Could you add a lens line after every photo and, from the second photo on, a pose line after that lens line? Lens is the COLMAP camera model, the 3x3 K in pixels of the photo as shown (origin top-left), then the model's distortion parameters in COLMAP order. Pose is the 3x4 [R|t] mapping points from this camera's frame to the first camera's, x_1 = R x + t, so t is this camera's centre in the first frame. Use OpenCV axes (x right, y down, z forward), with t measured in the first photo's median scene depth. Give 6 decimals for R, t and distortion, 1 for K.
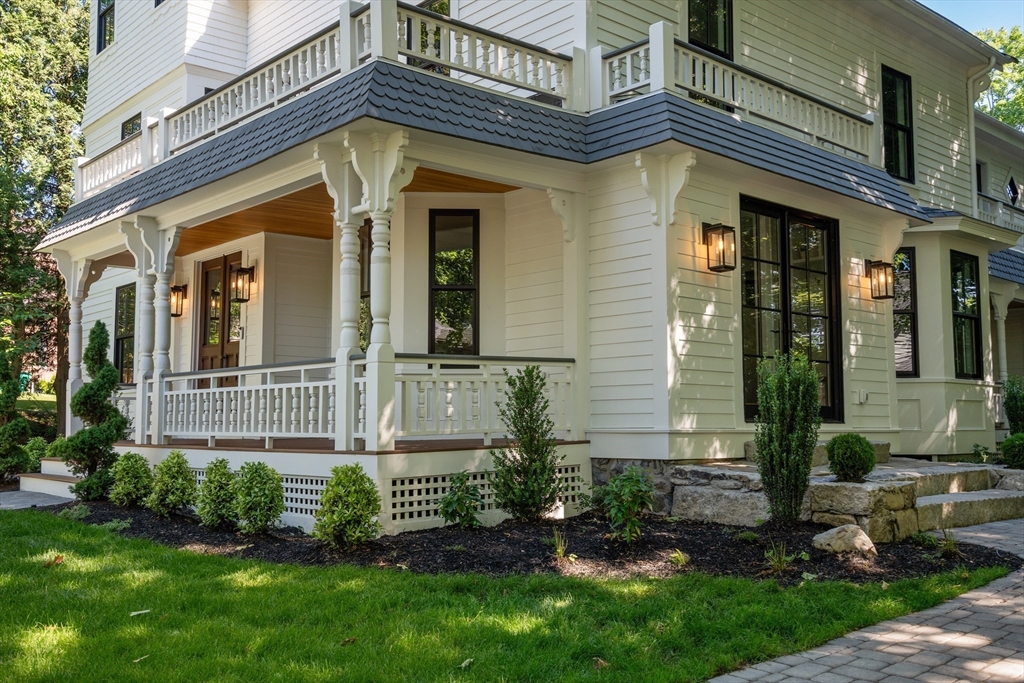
lens RADIAL K [[1001.4, 0, 513.5], [0, 1001.4, 332.9], [0, 0, 1]] dist [-0.010244, 0.000000]
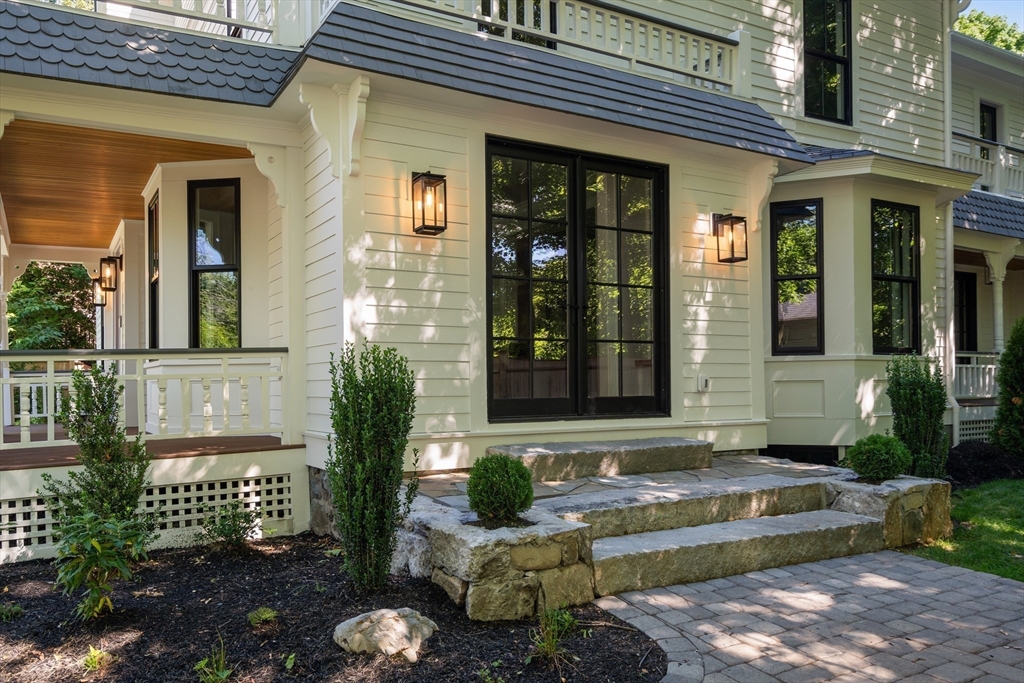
lens RADIAL K [[806.0, 0, 513.5], [0, 806.0, 374.1], [0, 0, 1]] dist [0.000313, 0.015186]
pose [[0.979039, -0.012080, -0.203315, 0.345918], [0.028768, 0.996433, 0.079327, -0.000205], [0.201632, -0.083513, 0.975895, 0.339216]]
